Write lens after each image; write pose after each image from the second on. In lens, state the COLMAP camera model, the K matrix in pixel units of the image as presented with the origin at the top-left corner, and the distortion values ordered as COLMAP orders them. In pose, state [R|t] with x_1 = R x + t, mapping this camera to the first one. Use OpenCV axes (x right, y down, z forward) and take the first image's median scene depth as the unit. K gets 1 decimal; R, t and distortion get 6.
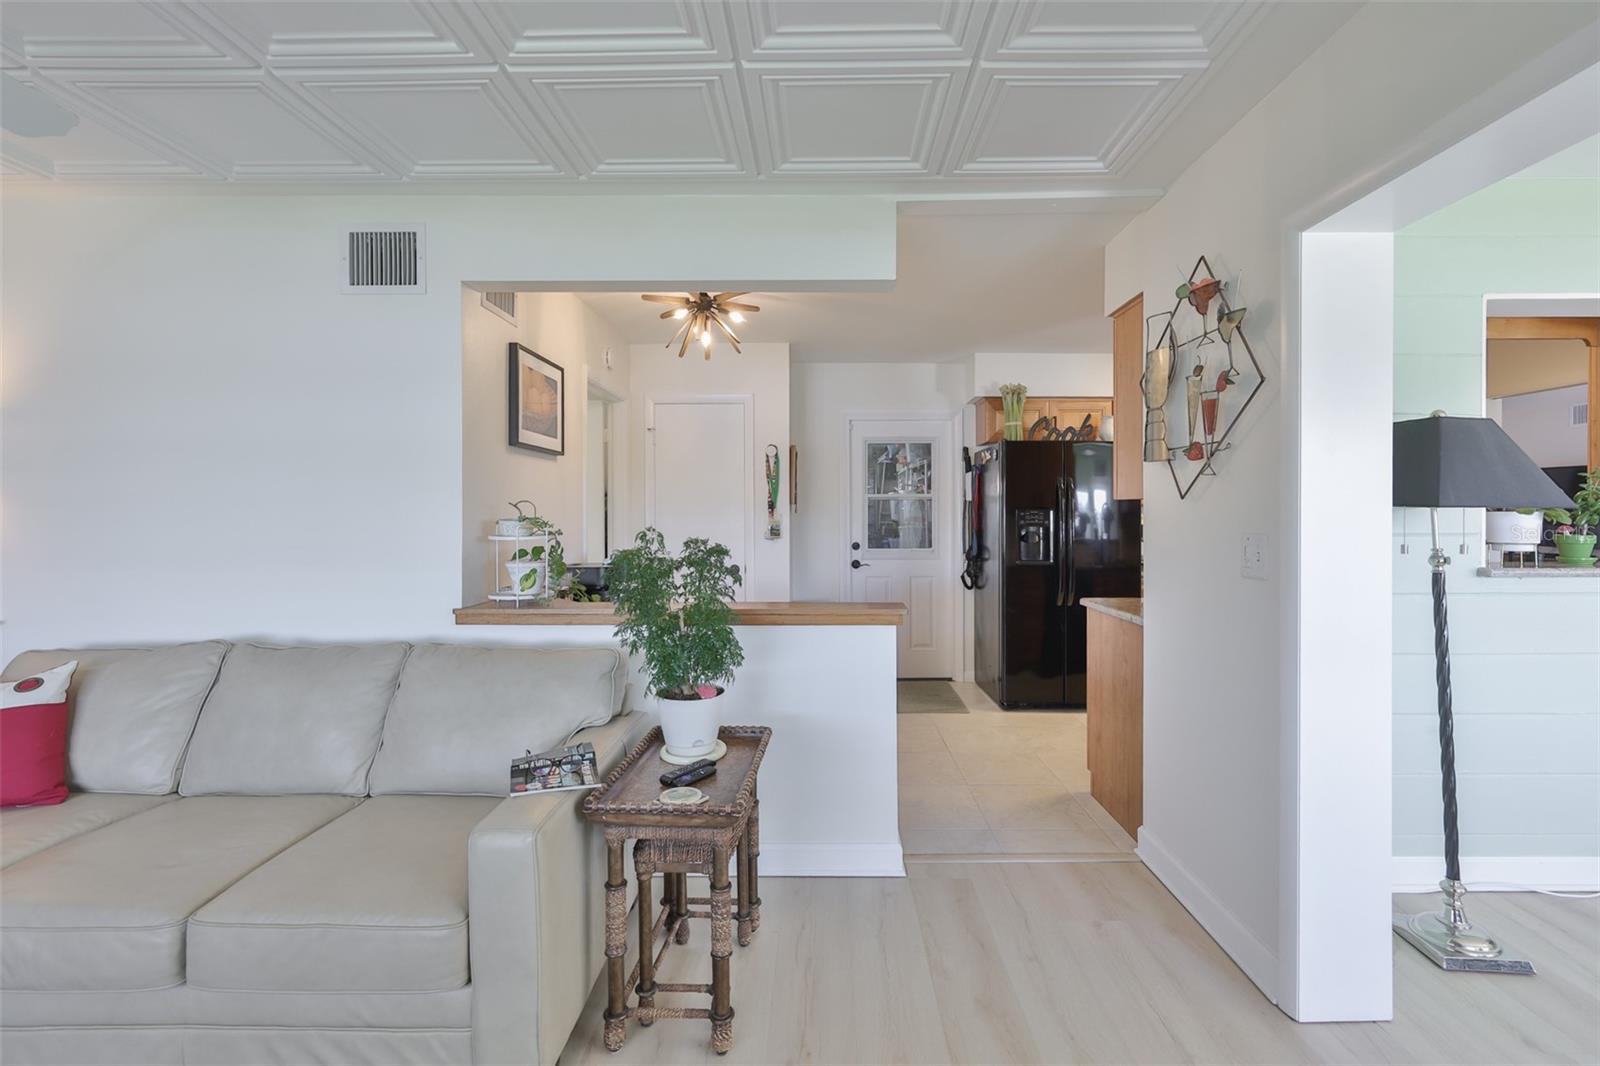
lens RADIAL K [[696.9, 0, 791.1], [0, 696.9, 518.1], [0, 0, 1]] dist [0.001297, 0.001049]
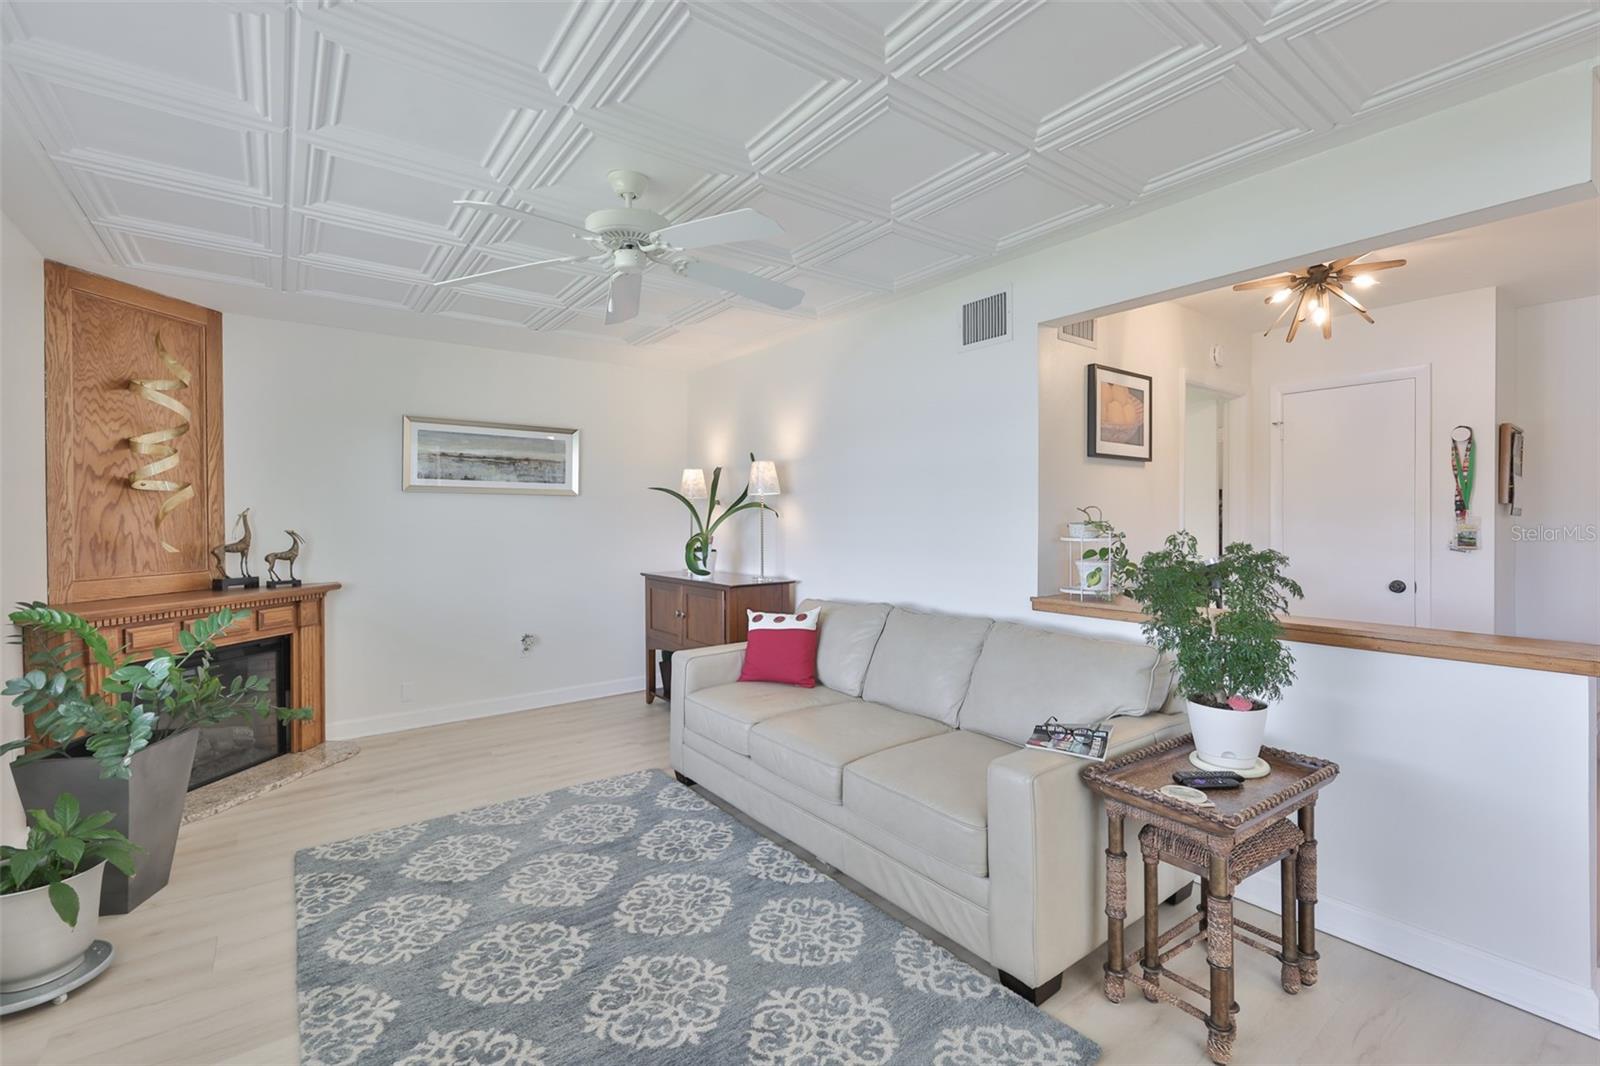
lens RADIAL K [[696.9, 0, 824.8], [0, 696.9, 527.1], [0, 0, 1]] dist [0.001297, 0.001049]
pose [[0.633403, 0.007987, -0.773781, 0.249253], [-0.002442, 0.999962, 0.008322, 0.000166], [0.773818, -0.003382, 0.633399, -0.044238]]
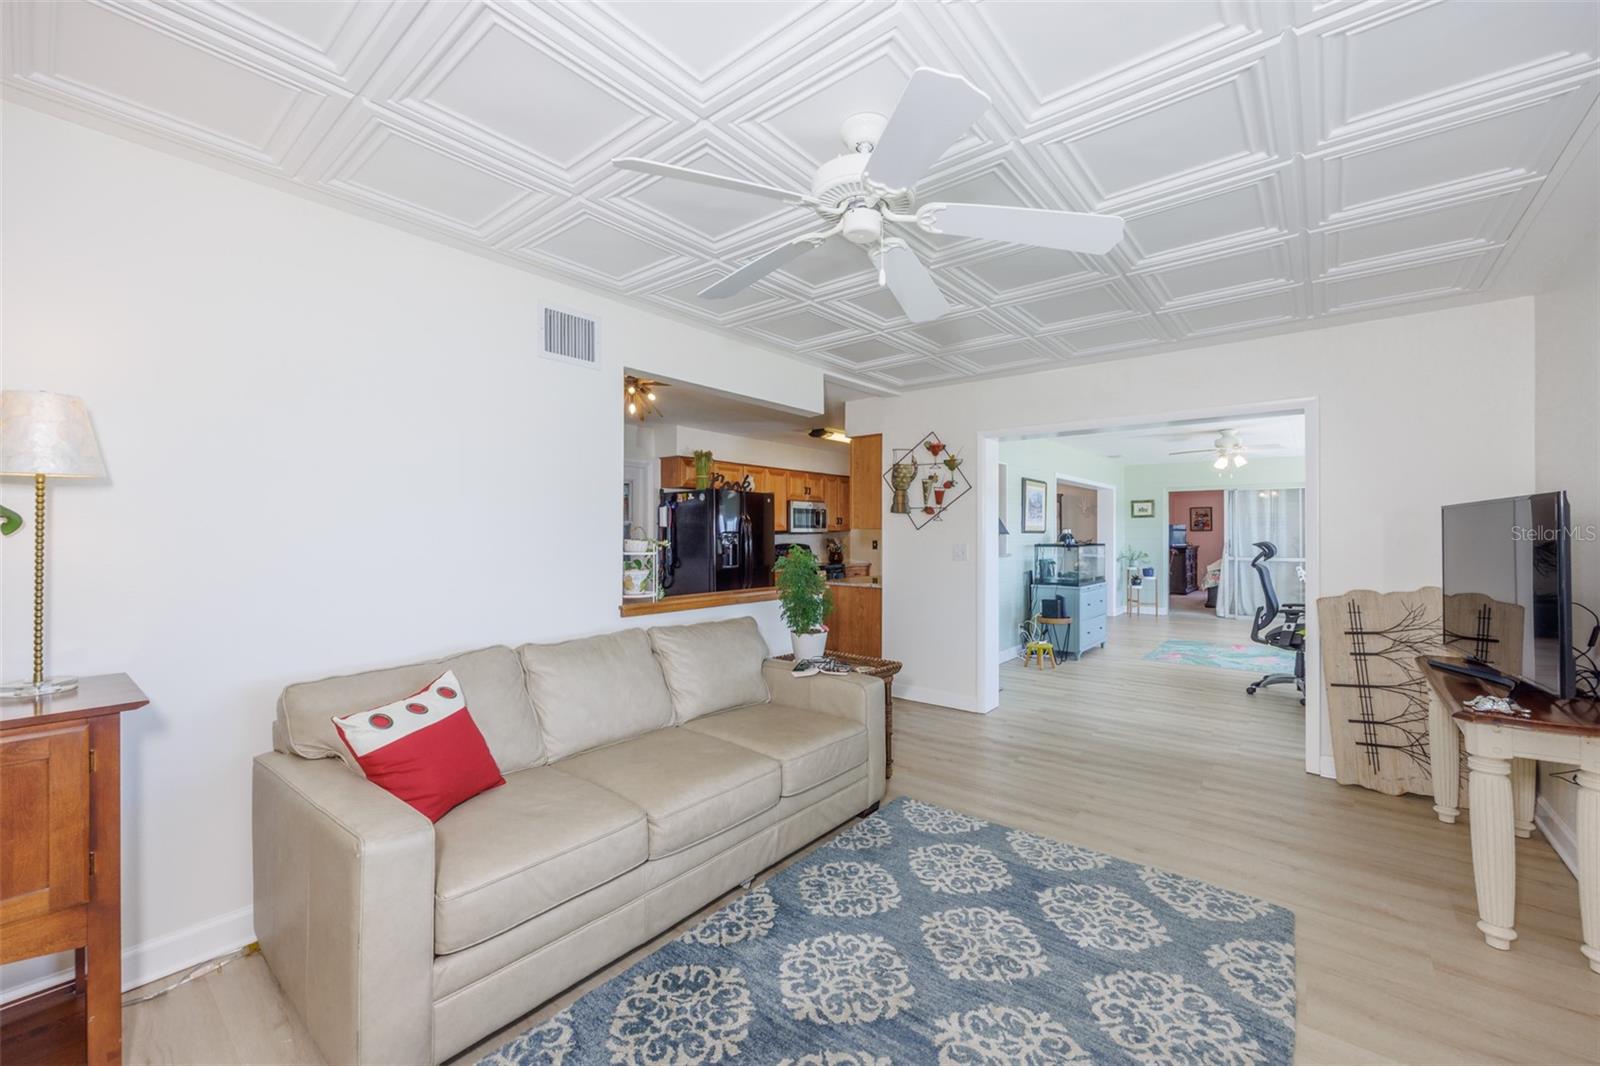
lens RADIAL K [[619.3, 0, 784.3], [0, 619.3, 533.1], [0, 0, 1]] dist [0.003975, 0.000068]
pose [[0.646424, 0.002521, 0.762974, -1.289846], [0.005616, 0.999952, -0.008063, 0.000043], [-0.762958, 0.009497, 0.646378, -0.029371]]
